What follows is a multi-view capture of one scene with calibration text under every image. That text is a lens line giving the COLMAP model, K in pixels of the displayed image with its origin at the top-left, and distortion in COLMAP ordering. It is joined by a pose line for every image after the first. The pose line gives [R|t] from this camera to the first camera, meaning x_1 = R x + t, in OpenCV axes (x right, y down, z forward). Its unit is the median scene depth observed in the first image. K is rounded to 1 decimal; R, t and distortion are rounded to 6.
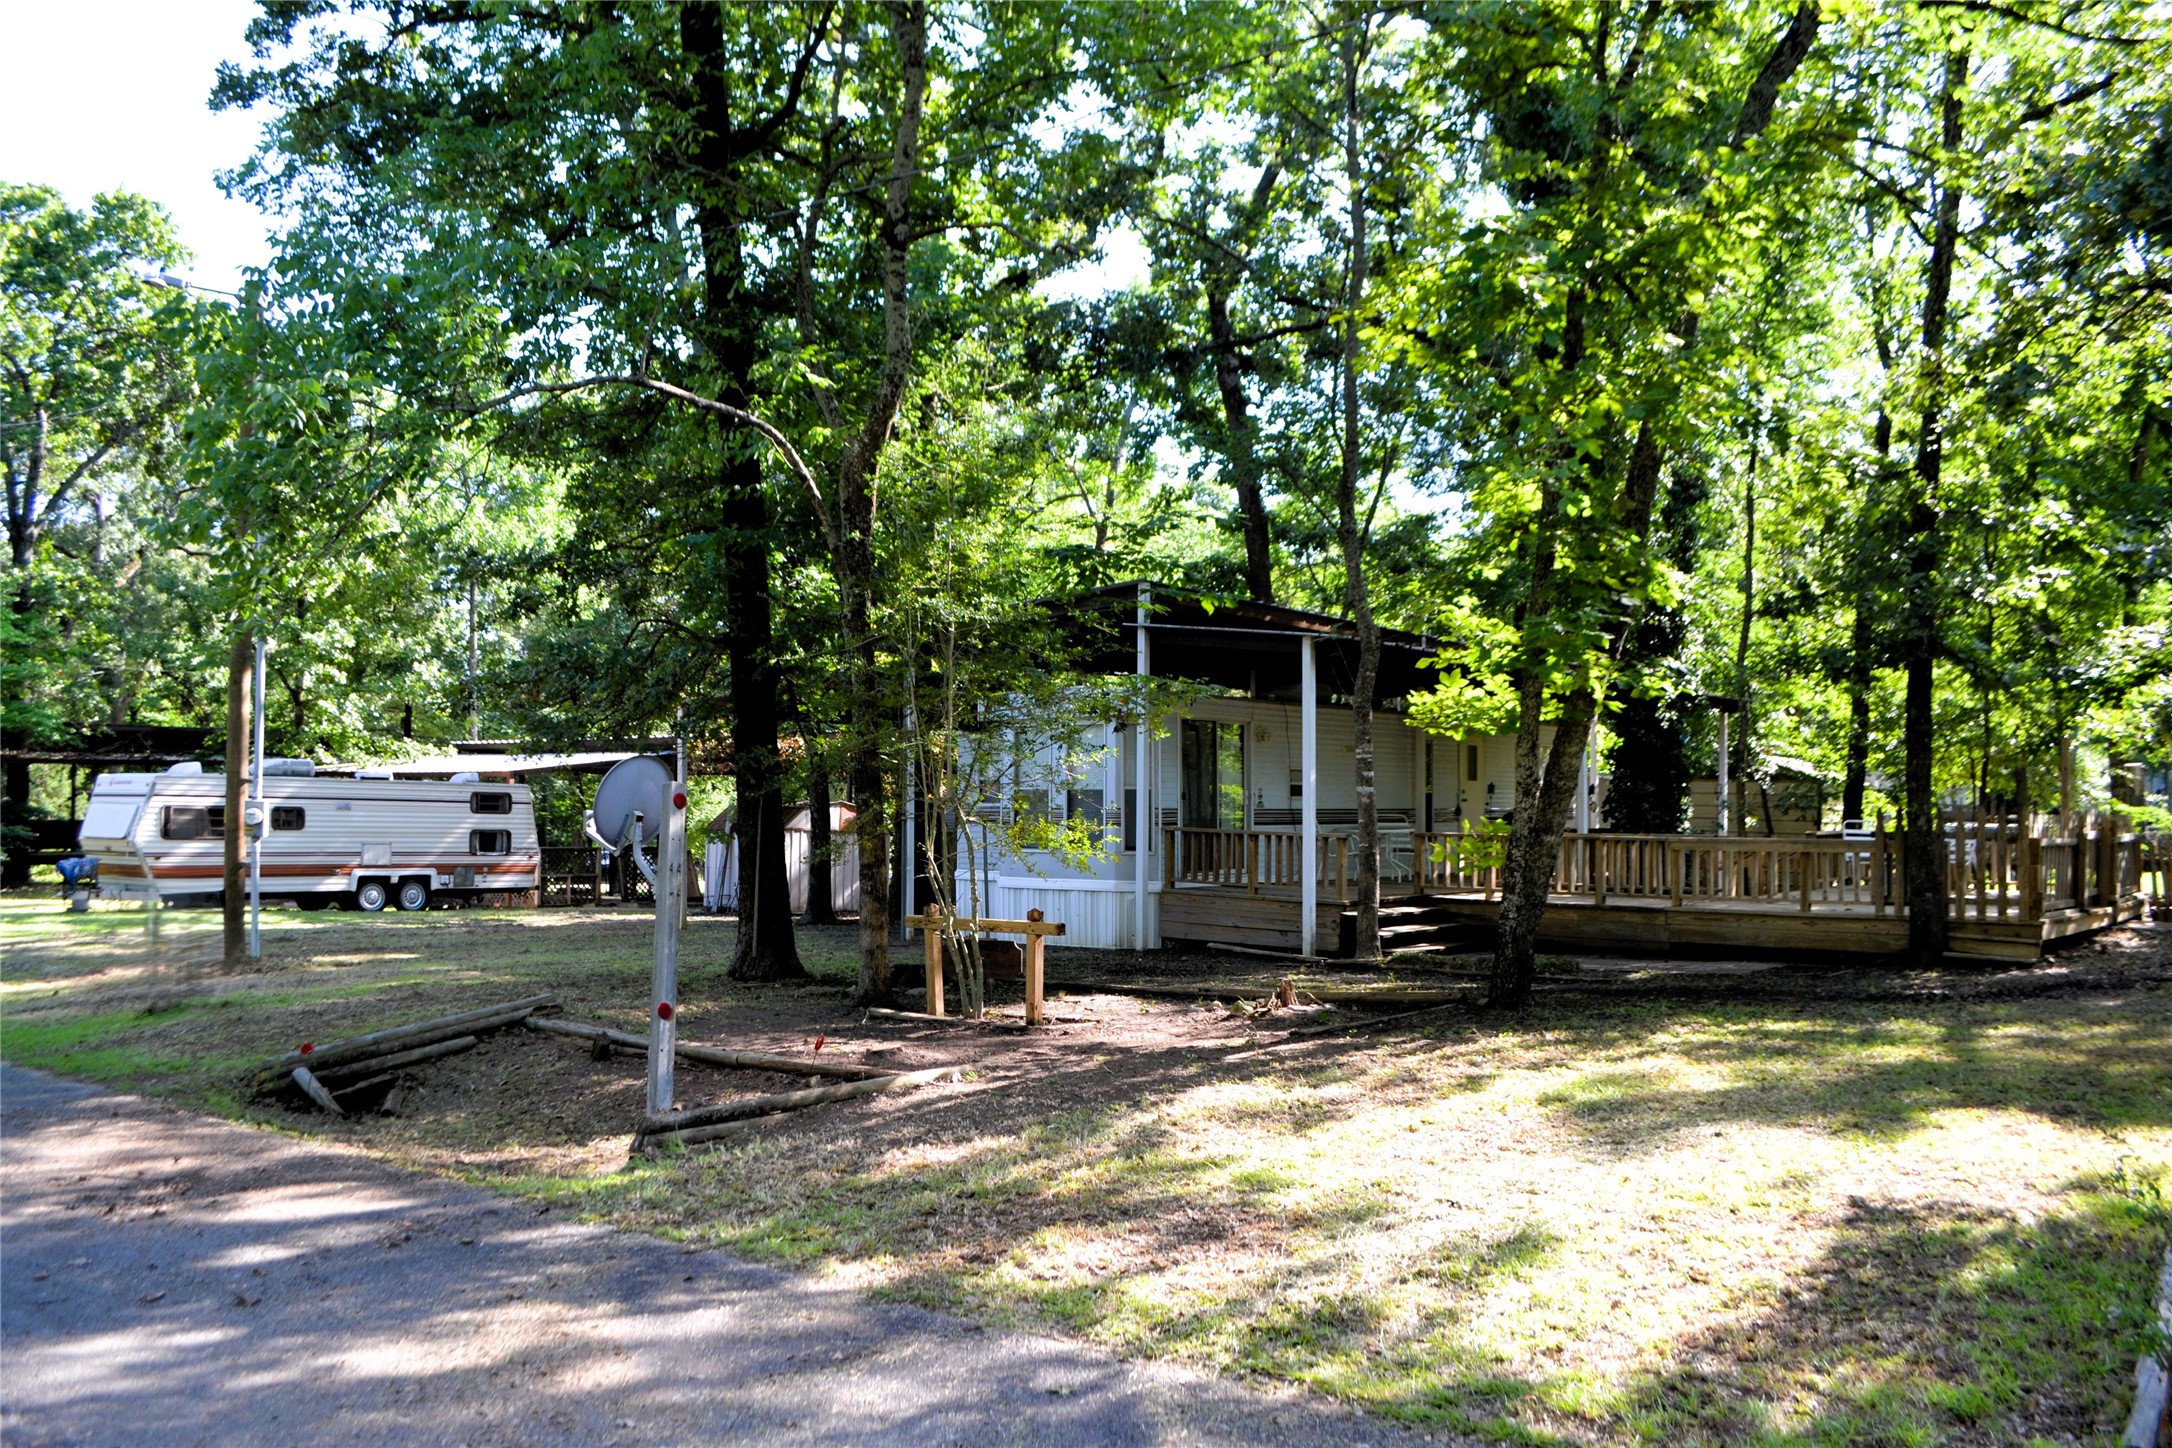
lens RADIAL K [[1732.0, 0, 1053.8], [0, 1732.0, 739.6], [0, 0, 1]] dist [-0.082397, 0.012600]
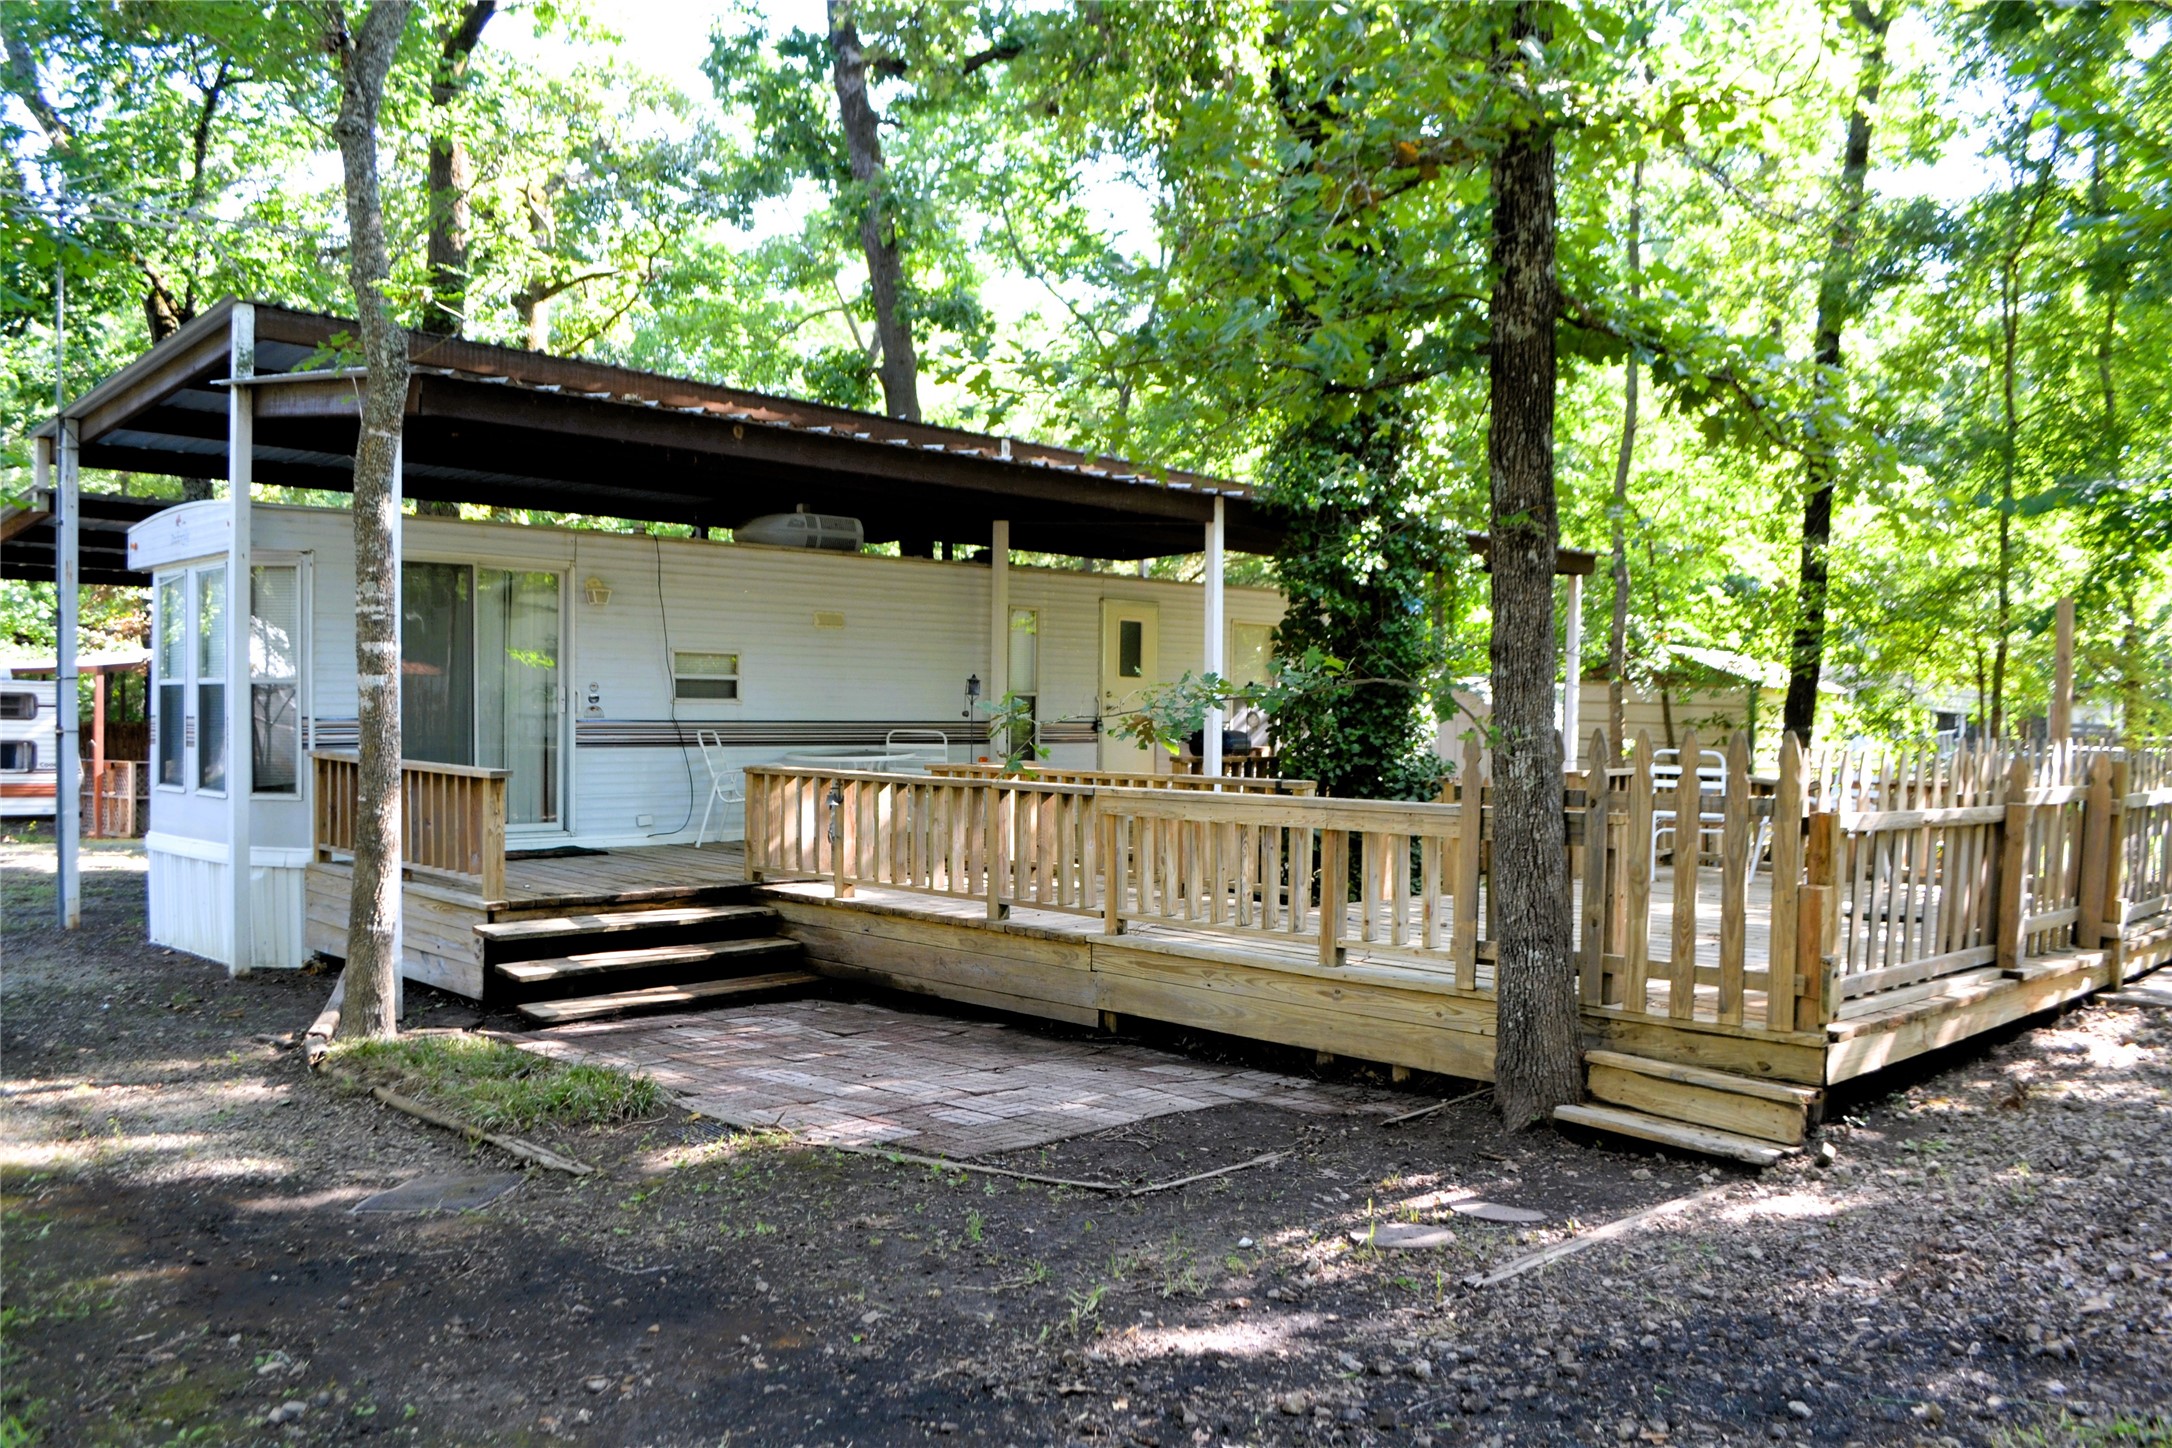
lens RADIAL K [[1732.0, 0, 1053.8], [0, 1732.0, 739.6], [0, 0, 1]] dist [-0.082397, 0.012600]
pose [[0.996572, 0.007678, -0.082372, 0.473874], [-0.003278, 0.998567, 0.053407, 0.022975], [0.082664, -0.052954, 0.995170, 0.647835]]
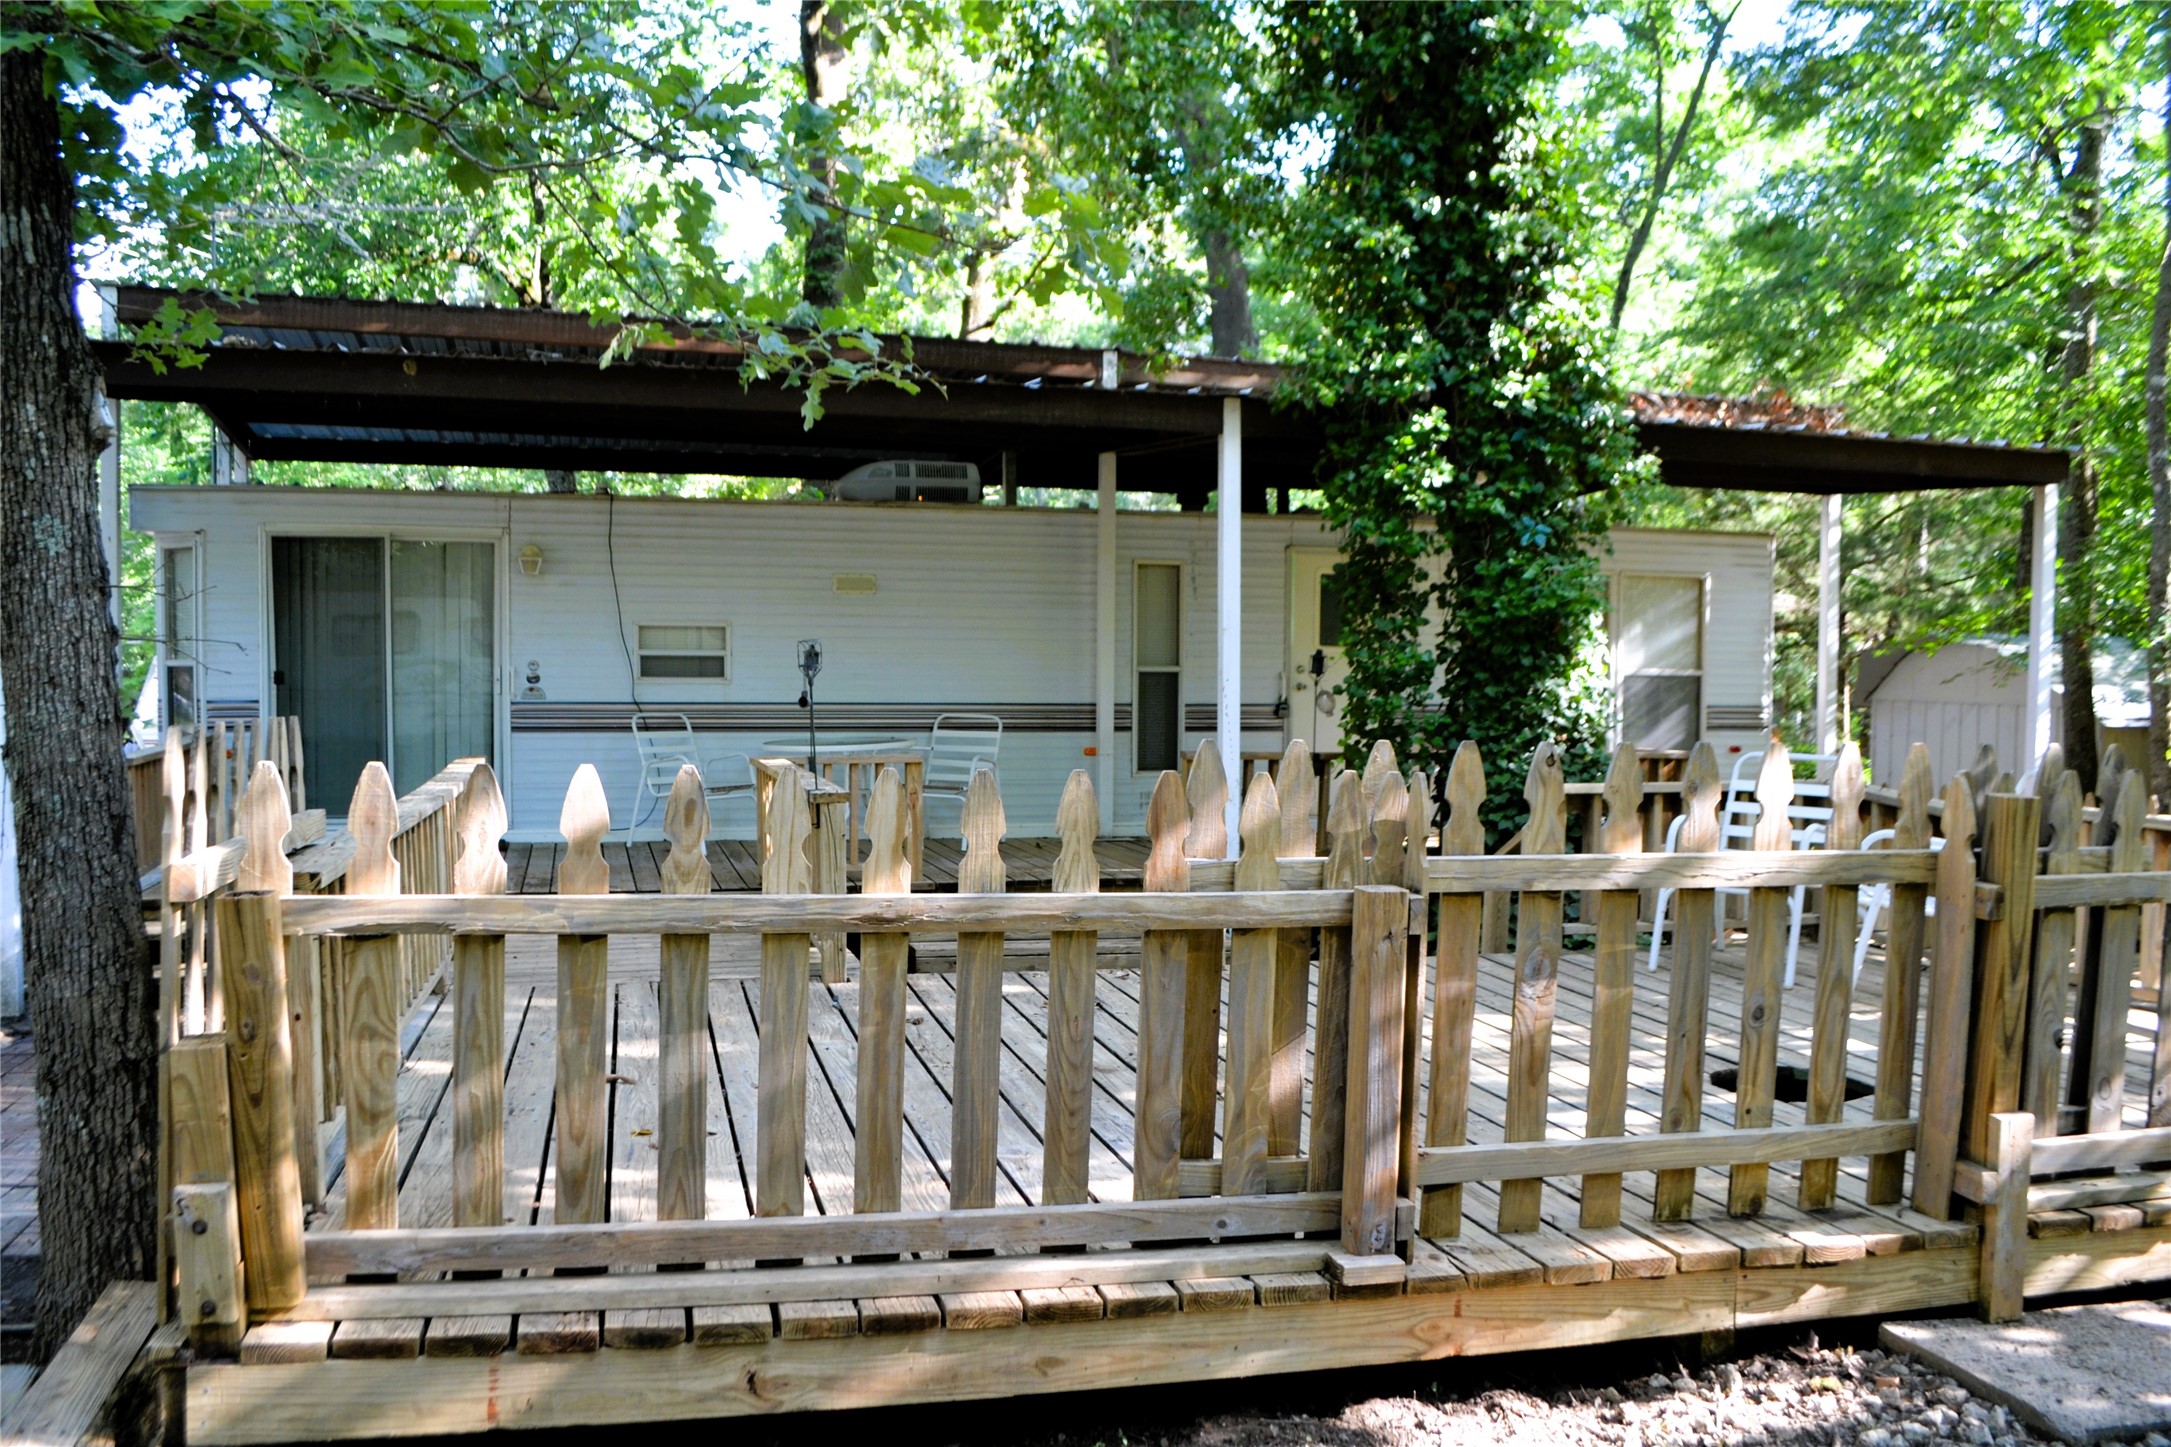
lens RADIAL K [[1793.2, 0, 1049.9], [0, 1793.2, 727.2], [0, 0, 1]] dist [-0.072719, -0.002735]
pose [[0.821893, 0.014978, -0.569445, 0.821725], [0.017799, 0.998491, 0.051954, 0.033433], [0.569364, -0.052836, 0.820386, 0.954509]]
